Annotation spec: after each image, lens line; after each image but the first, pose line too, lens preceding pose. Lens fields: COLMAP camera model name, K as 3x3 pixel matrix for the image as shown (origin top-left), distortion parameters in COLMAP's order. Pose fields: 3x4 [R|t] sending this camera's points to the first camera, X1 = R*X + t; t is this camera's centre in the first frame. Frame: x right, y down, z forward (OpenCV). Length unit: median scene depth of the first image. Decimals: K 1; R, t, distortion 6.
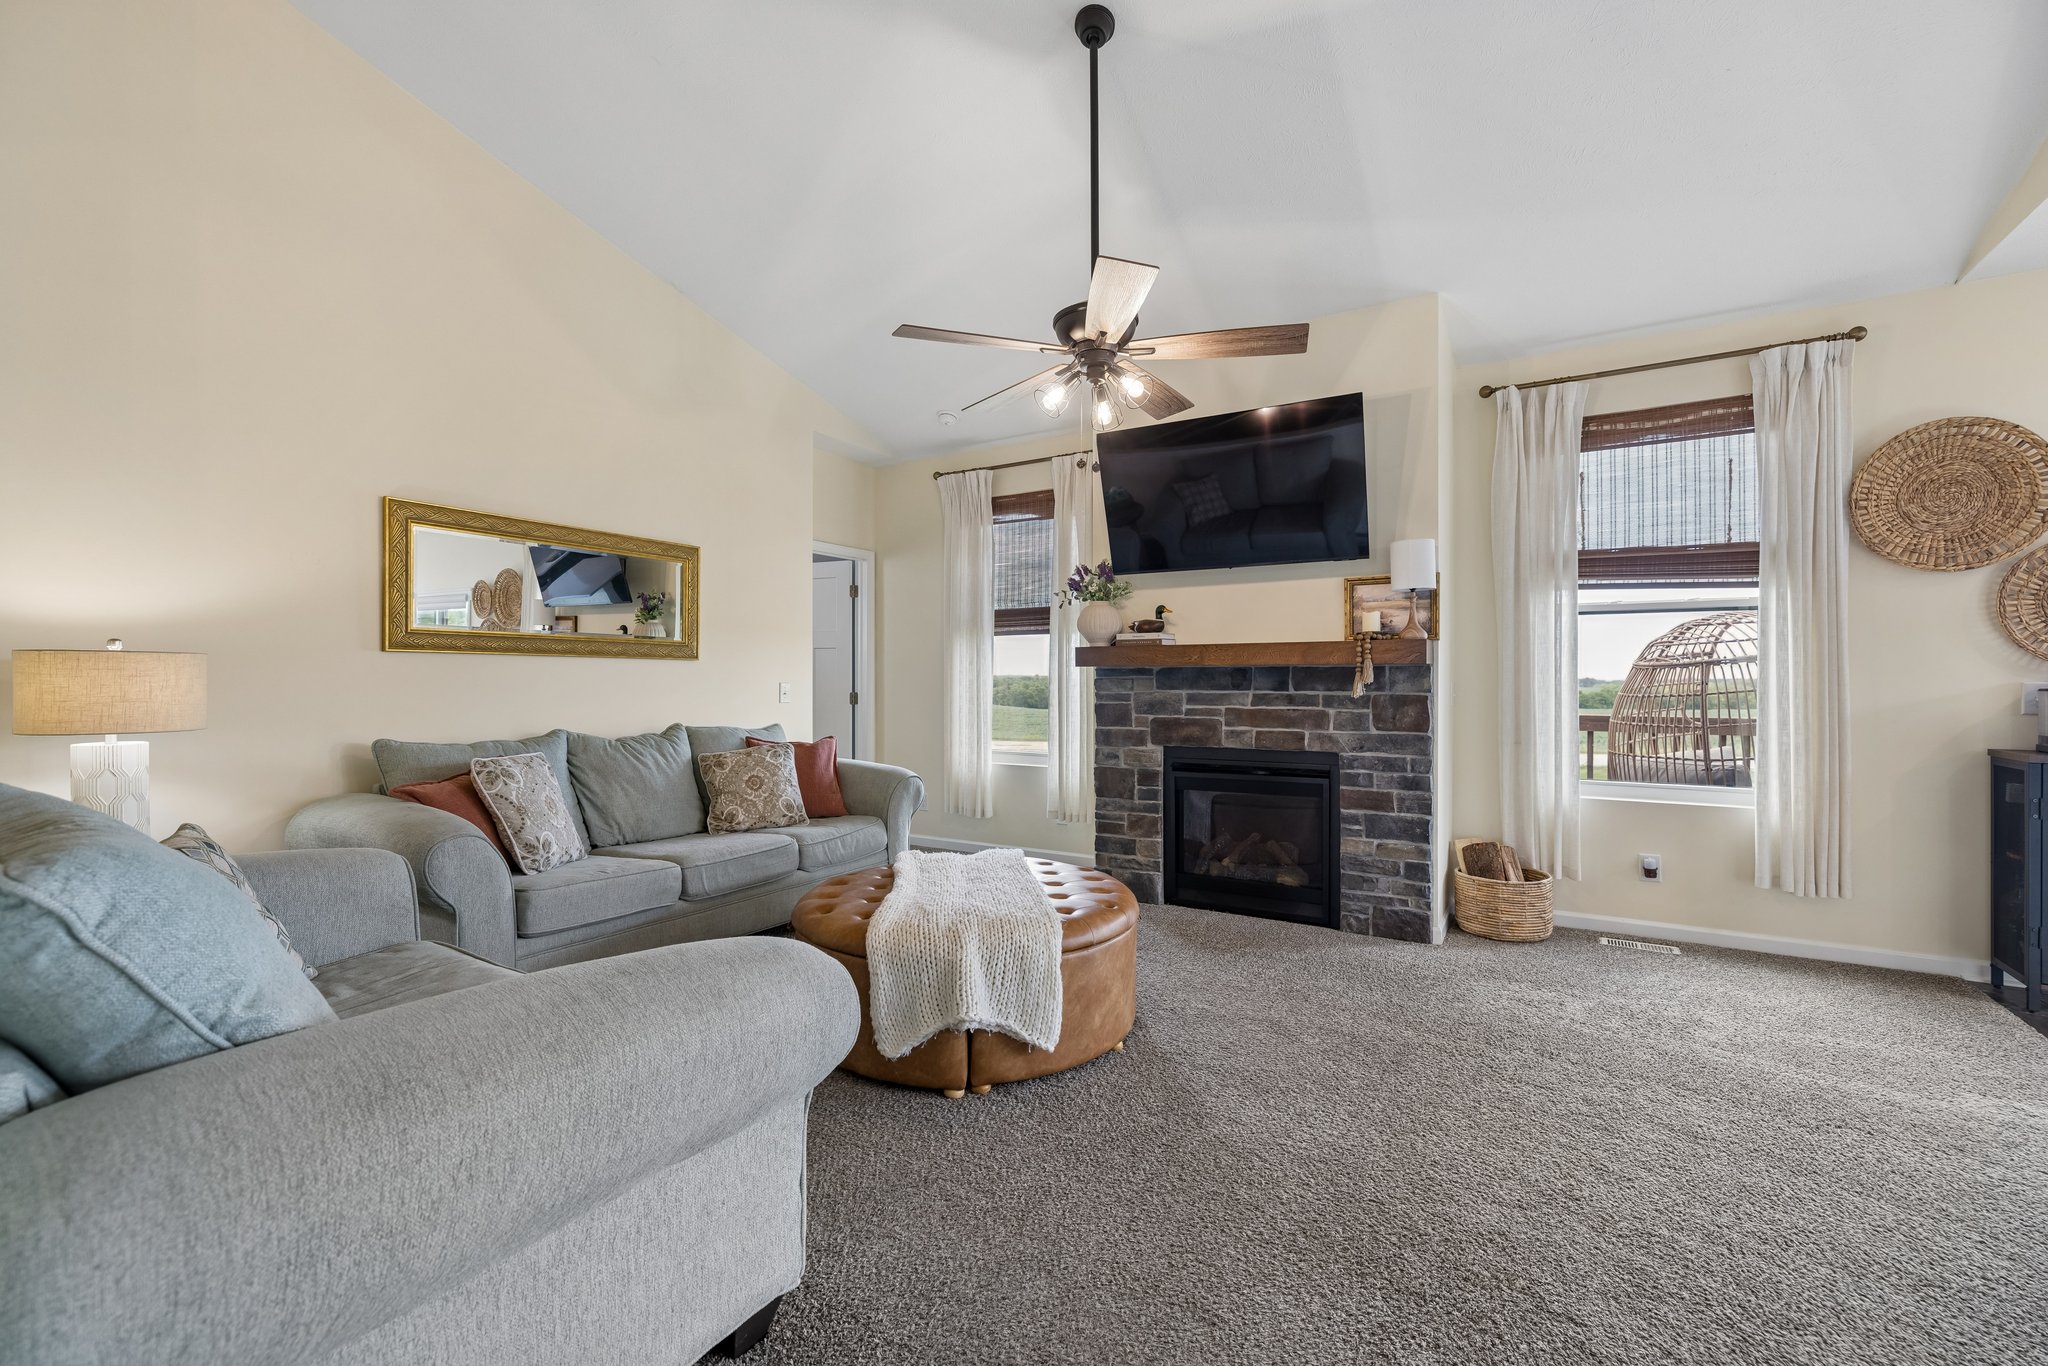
lens RADIAL K [[837.4, 0, 1024.0], [0, 837.4, 683.0], [0, 0, 1]] dist [0.000508, 0.000015]
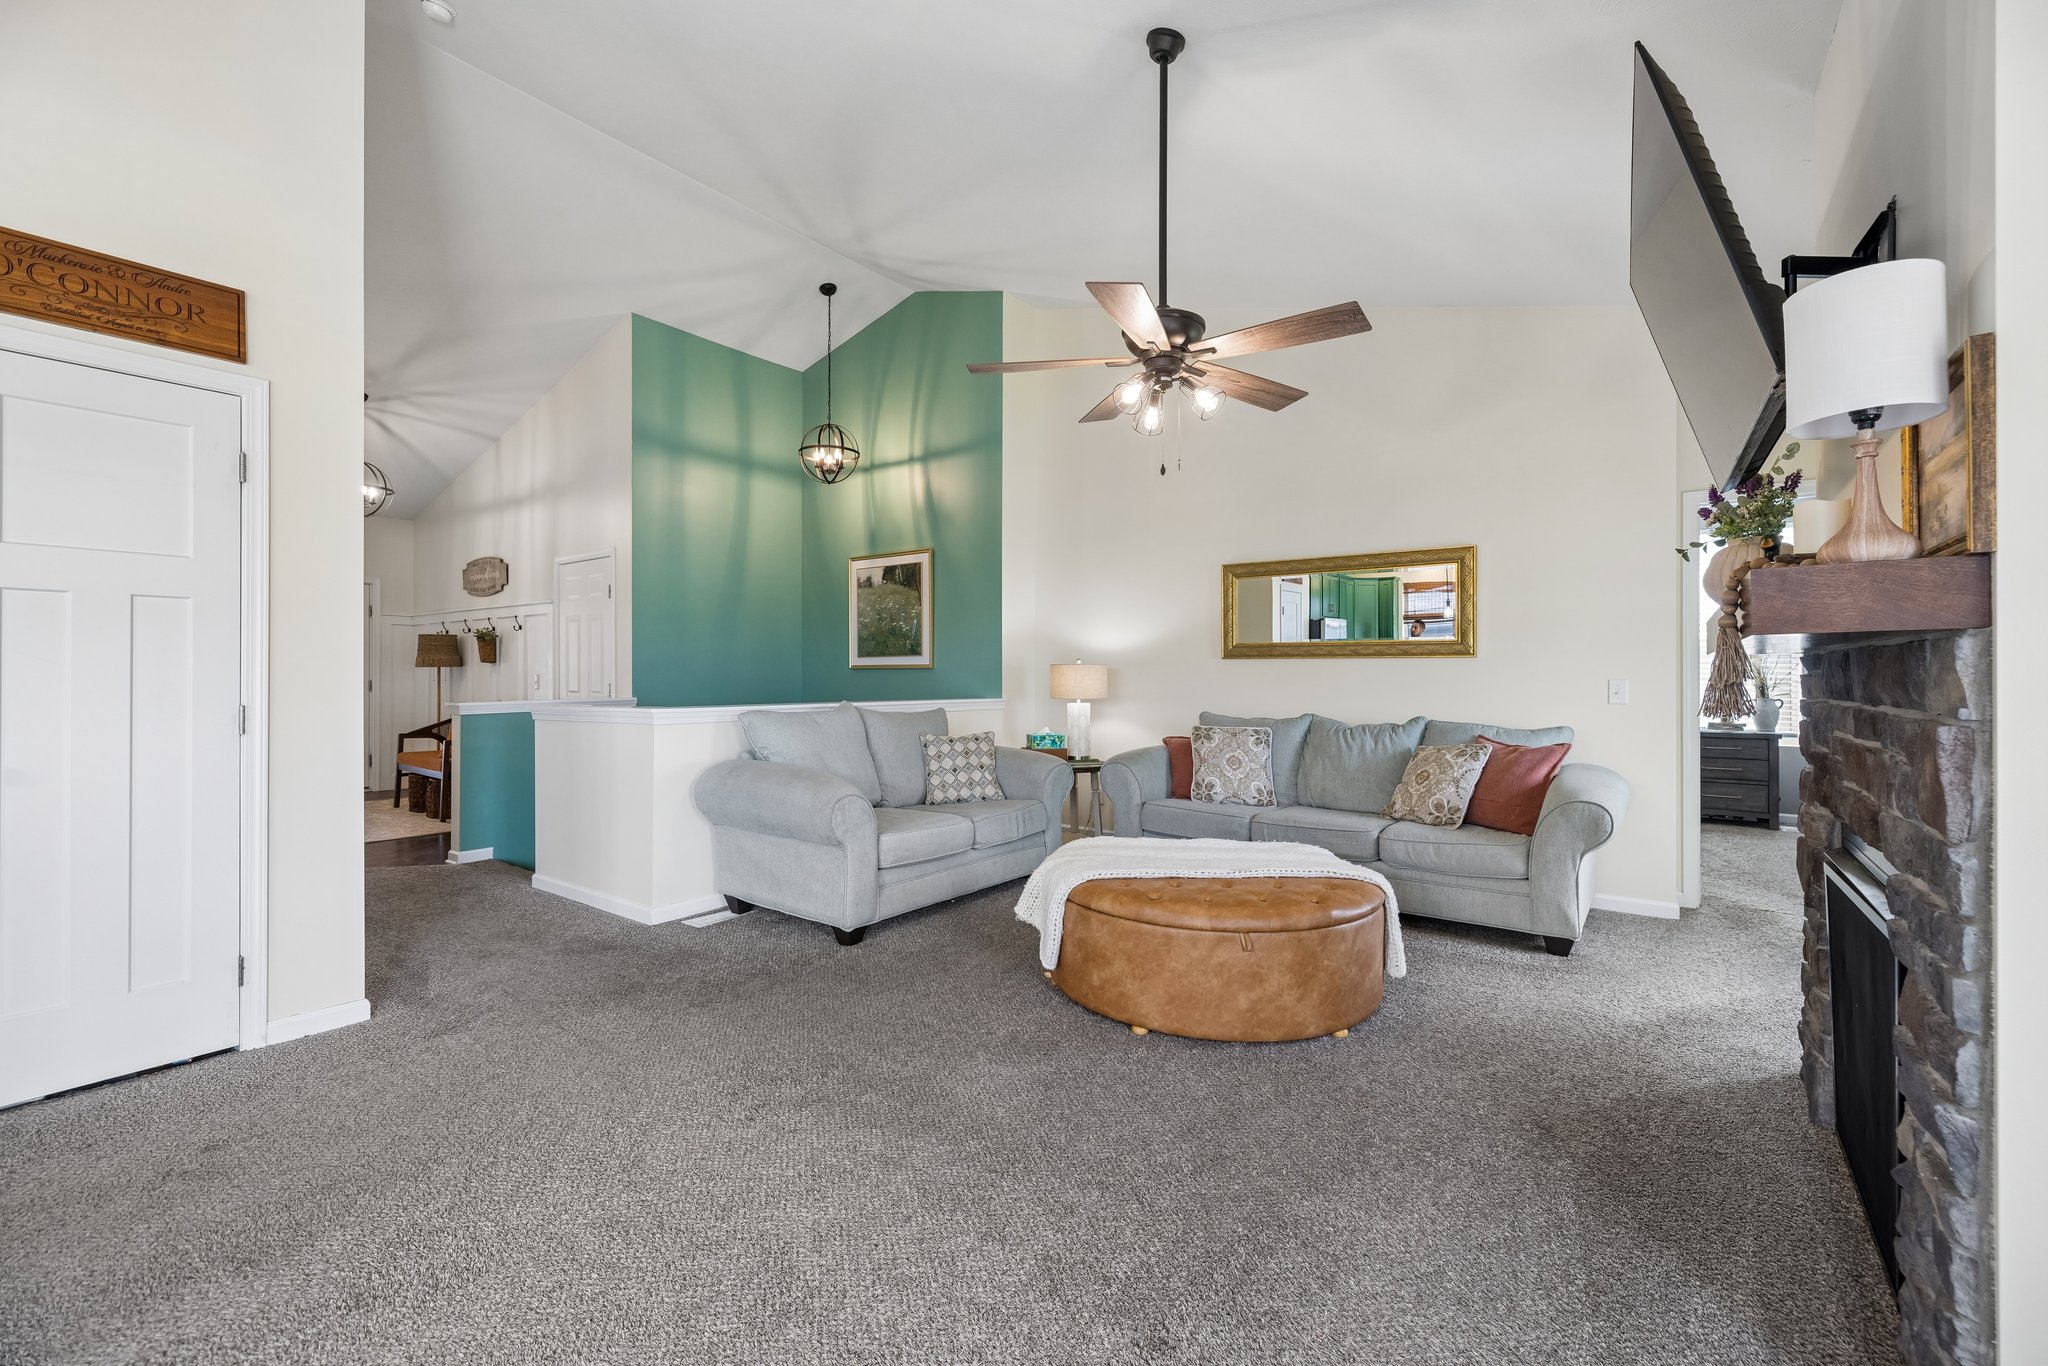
lens RADIAL K [[854.6, 0, 1016.7], [0, 854.6, 672.7], [0, 0, 1]] dist [0.000684, 0.000003]
pose [[-0.108665, -0.004188, -0.994070, 0.864647], [0.003310, 0.999984, -0.004574, -0.006877], [0.994073, -0.003787, -0.108650, 0.690635]]
